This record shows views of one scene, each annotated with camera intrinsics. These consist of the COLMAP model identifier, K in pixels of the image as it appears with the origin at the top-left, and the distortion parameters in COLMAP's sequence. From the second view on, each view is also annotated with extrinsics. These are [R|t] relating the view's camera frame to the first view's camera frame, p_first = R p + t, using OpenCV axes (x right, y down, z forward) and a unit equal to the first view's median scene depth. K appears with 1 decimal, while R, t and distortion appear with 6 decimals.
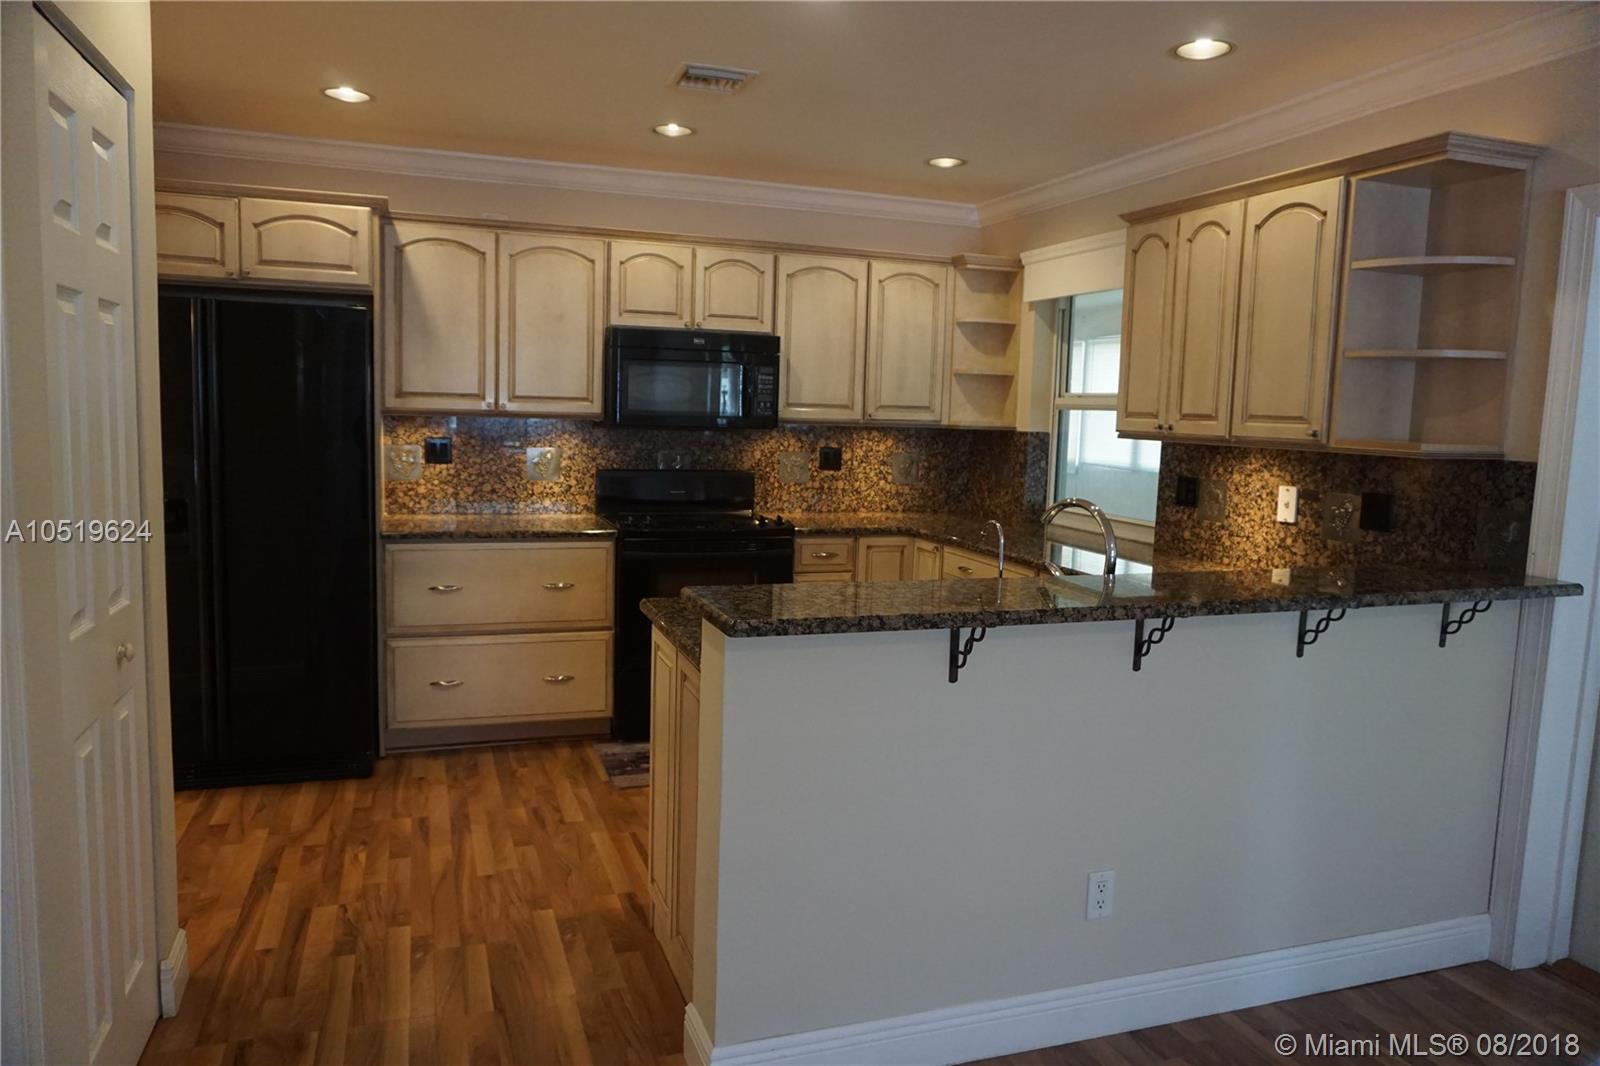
lens RADIAL K [[1074.9, 0, 795.4], [0, 1074.9, 528.3], [0, 0, 1]] dist [-0.039082, 0.014579]
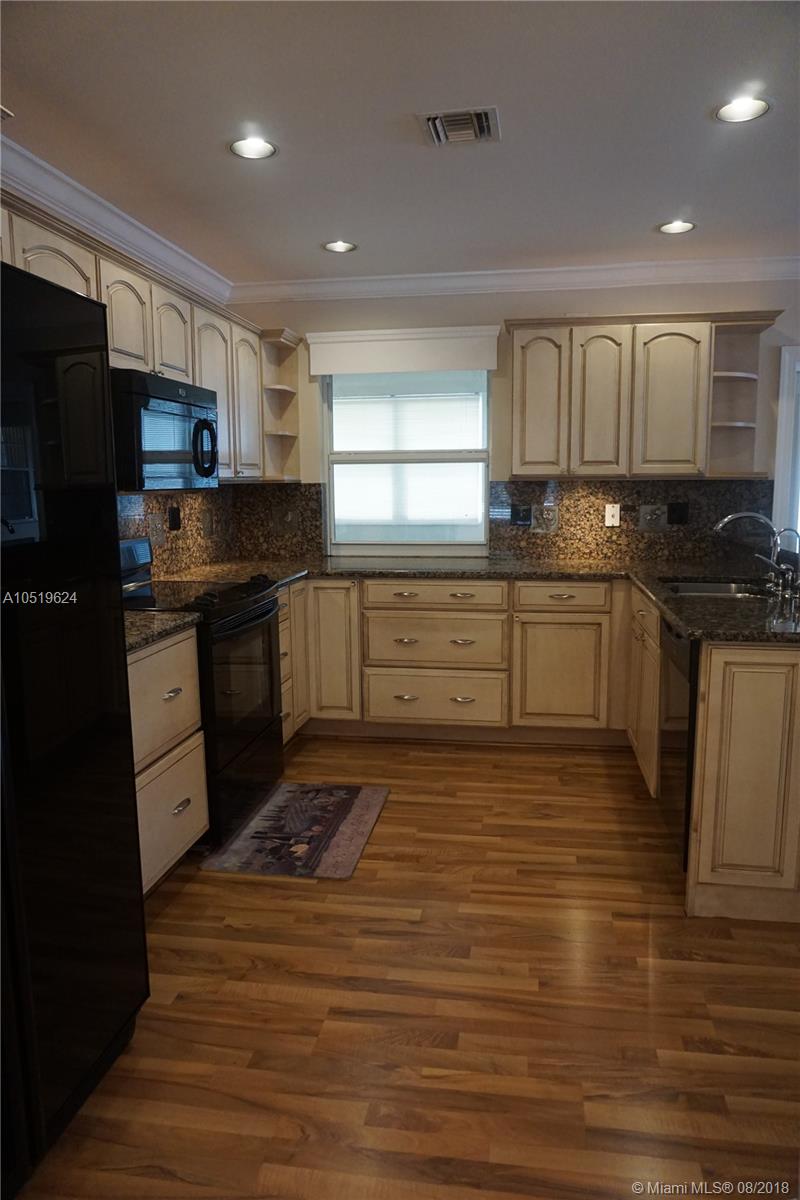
lens RADIAL K [[806.2, 0, 401.1], [0, 806.2, 598.2], [0, 0, 1]] dist [-0.039082, 0.014579]
pose [[0.475248, -0.159593, 0.865257, -0.772911], [0.120795, 0.985935, 0.115504, -0.077455], [-0.871521, 0.049626, 0.487841, 0.669829]]
